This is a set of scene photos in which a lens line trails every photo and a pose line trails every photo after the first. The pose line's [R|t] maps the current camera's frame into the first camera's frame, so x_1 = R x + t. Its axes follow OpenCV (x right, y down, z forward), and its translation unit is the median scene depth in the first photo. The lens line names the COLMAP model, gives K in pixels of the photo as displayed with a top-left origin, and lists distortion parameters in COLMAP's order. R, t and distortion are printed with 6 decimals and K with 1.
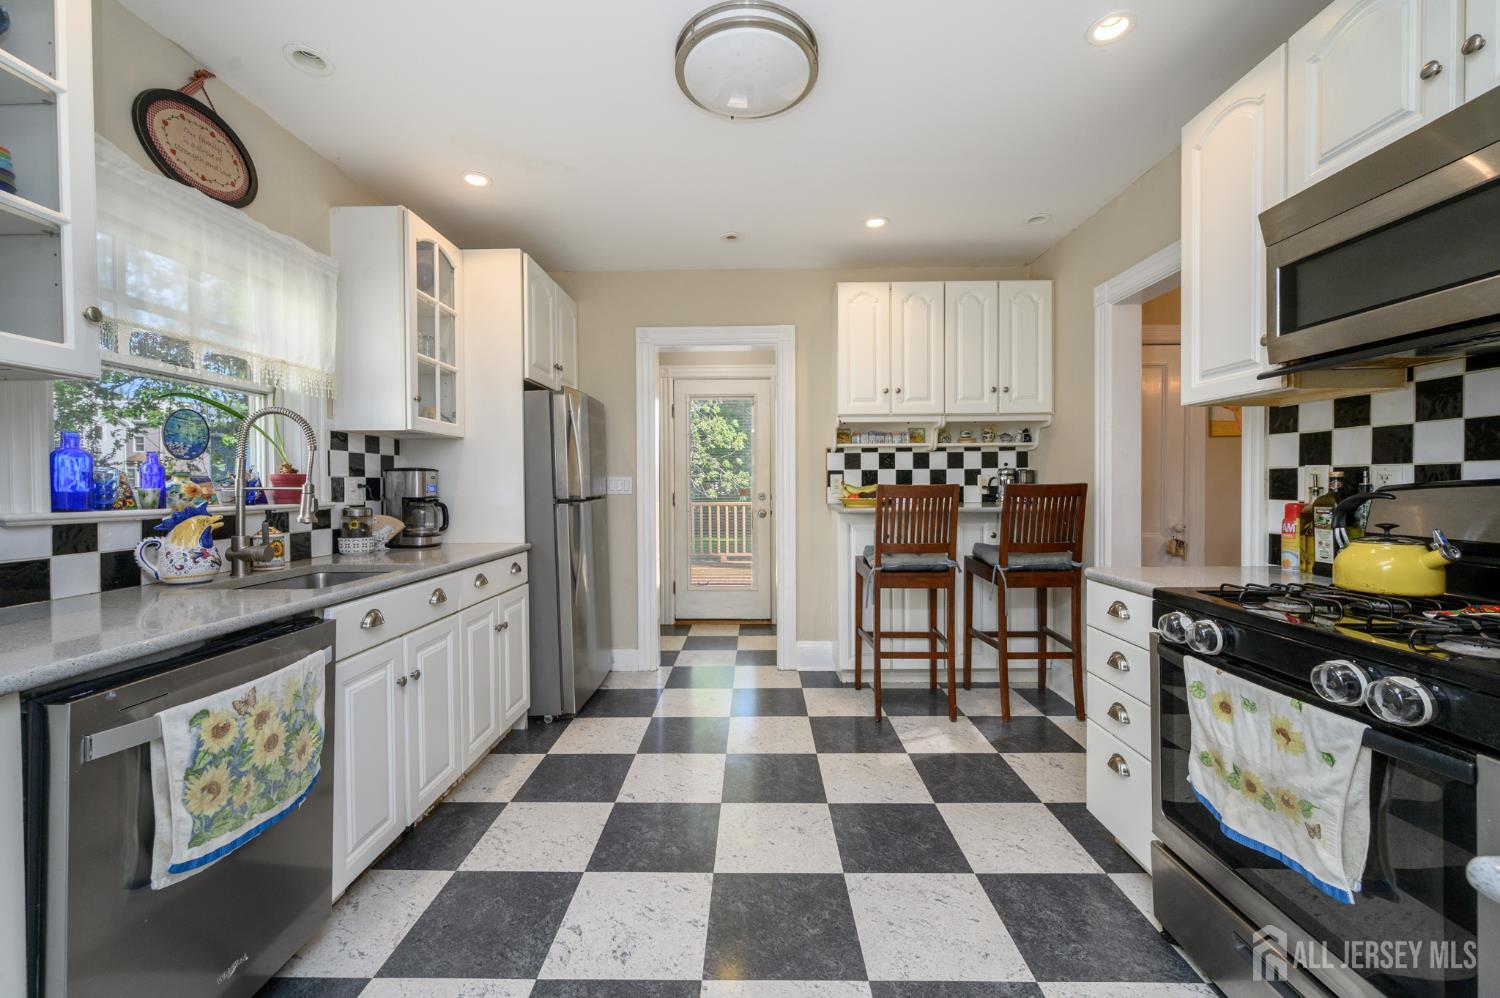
lens RADIAL K [[590.6, 0, 744.2], [0, 590.6, 495.1], [0, 0, 1]] dist [-0.000750, -0.000519]
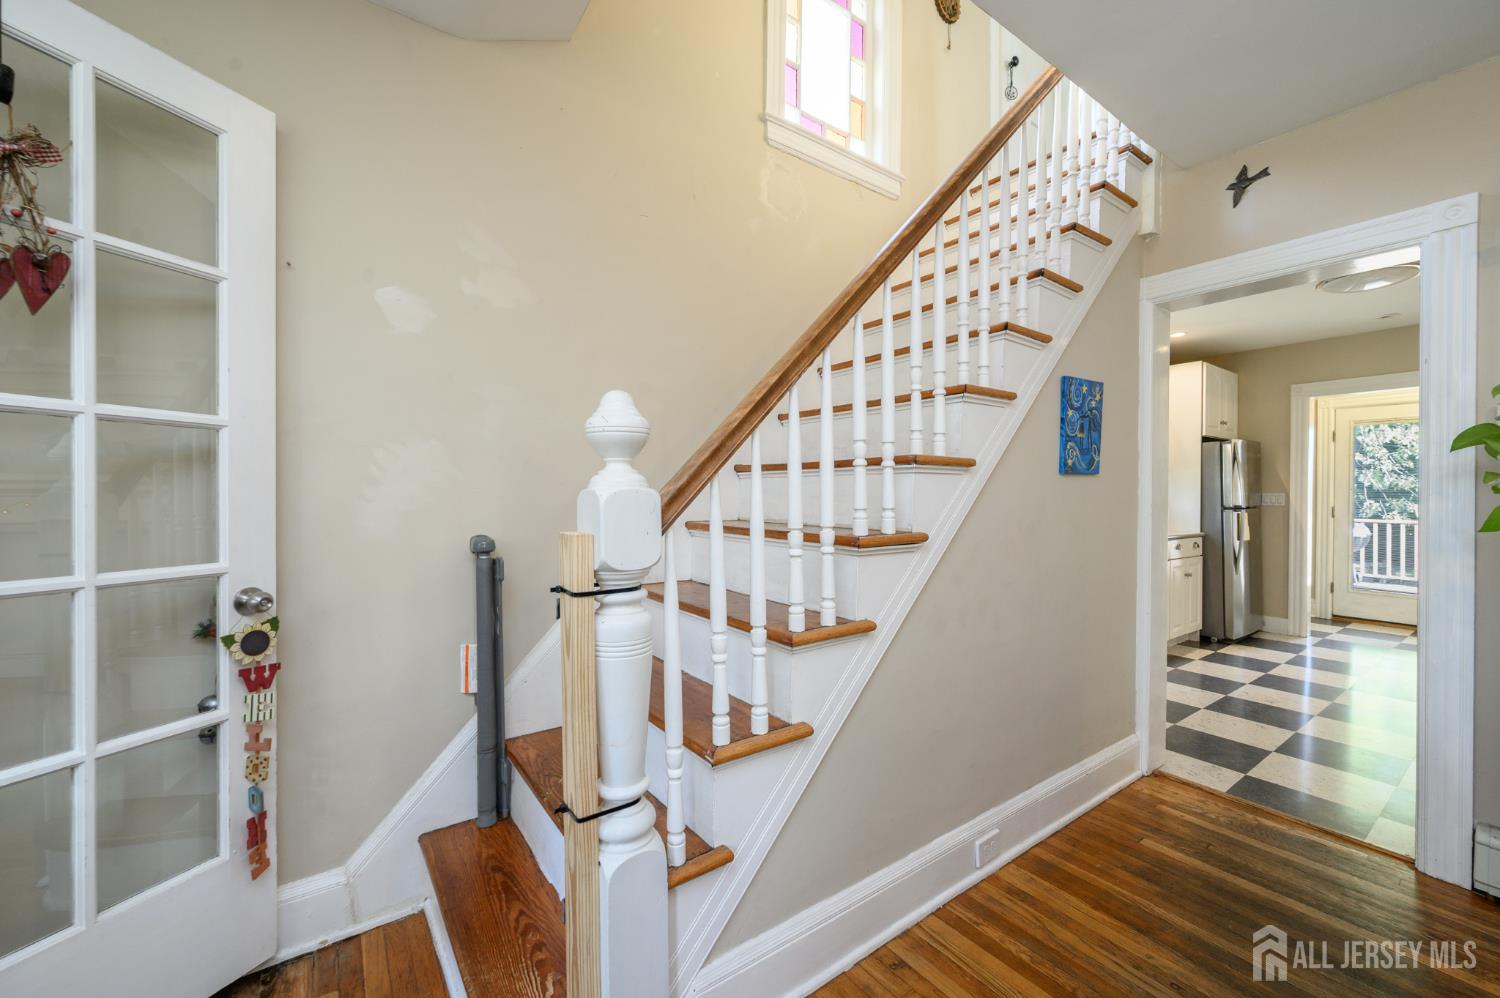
lens RADIAL K [[590.6, 0, 752.7], [0, 590.6, 498.0], [0, 0, 1]] dist [-0.000750, -0.000519]
pose [[0.598208, 0.014637, -0.801207, 0.216989], [-0.025376, 0.999678, -0.000684, 0.016224], [0.800939, 0.020741, 0.598386, -1.045166]]
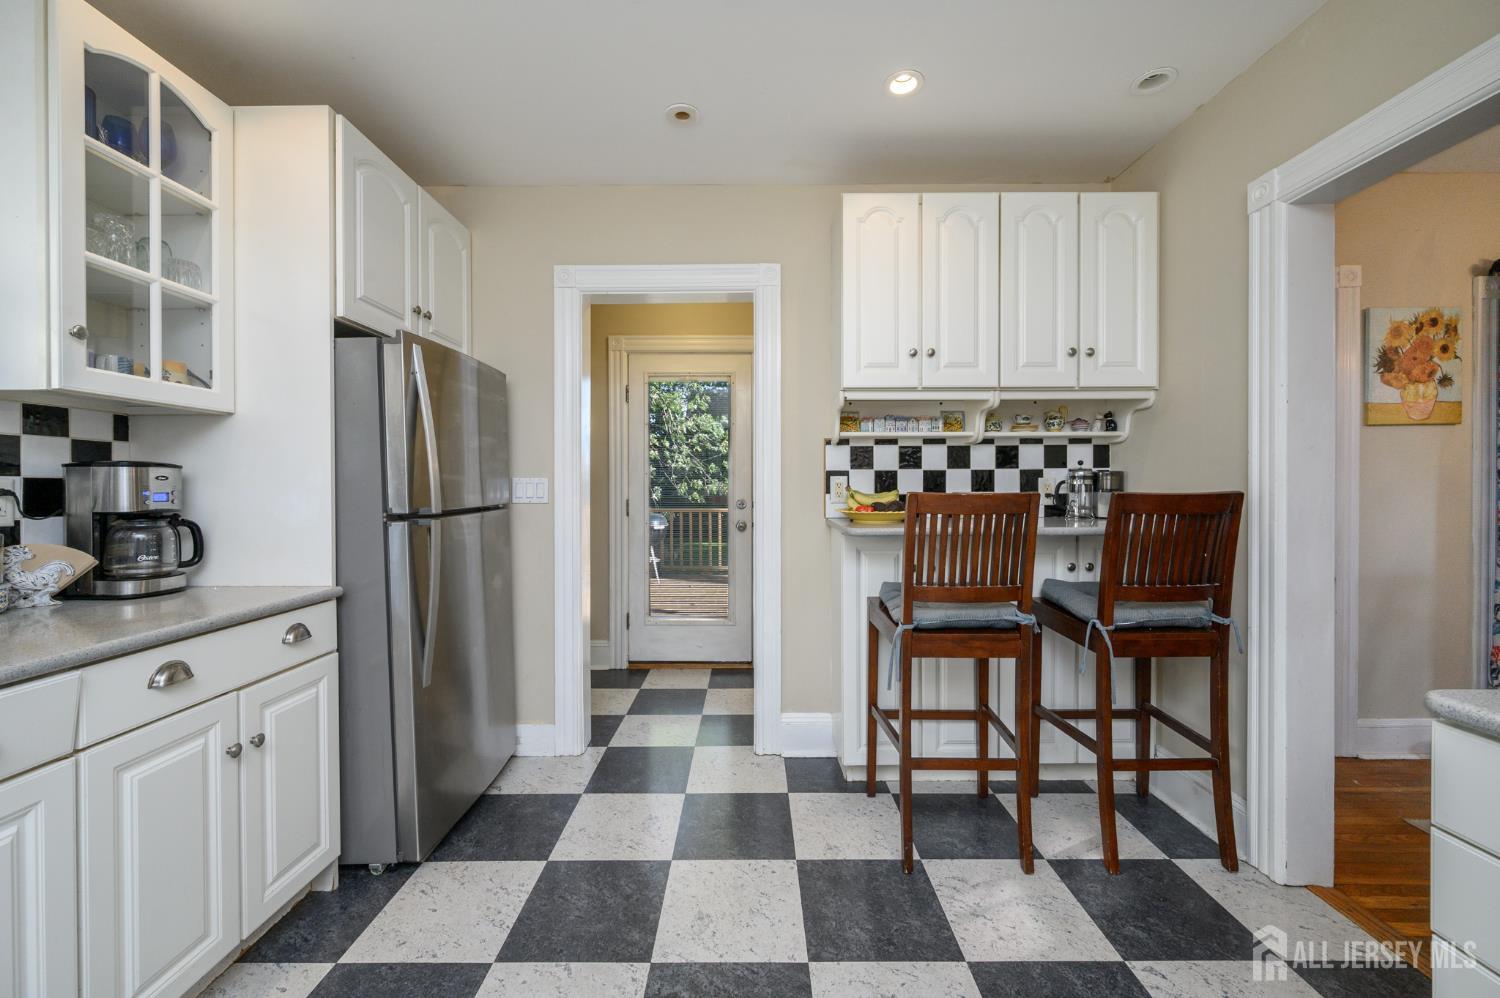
lens RADIAL K [[590.6, 0, 746.8], [0, 590.6, 490.0], [0, 0, 1]] dist [-0.000750, -0.000519]
pose [[0.999930, 0.004451, 0.010942, 0.048933], [-0.004323, 0.999921, -0.011767, -0.012506], [-0.010994, 0.011719, 0.999871, 0.378722]]
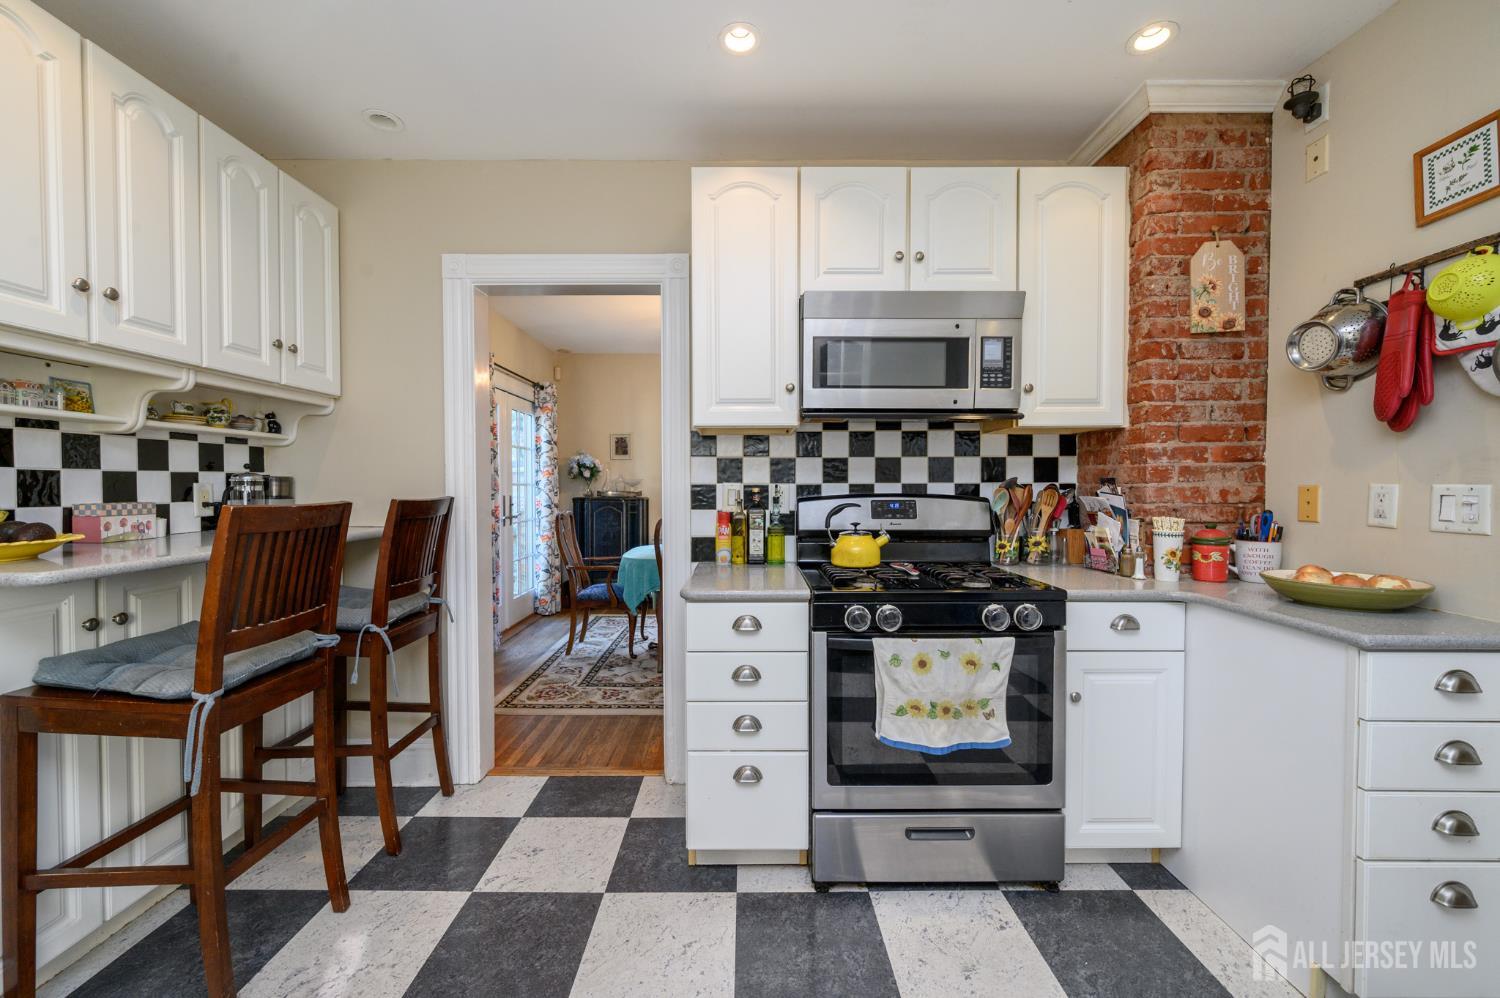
lens RADIAL K [[590.6, 0, 750.6], [0, 590.6, 498.7], [0, 0, 1]] dist [-0.000750, -0.000519]
pose [[-0.017886, -0.016793, 0.999699, -0.228069], [0.020776, 0.999637, 0.017163, -0.022755], [-0.999624, 0.021077, -0.017530, 0.606966]]
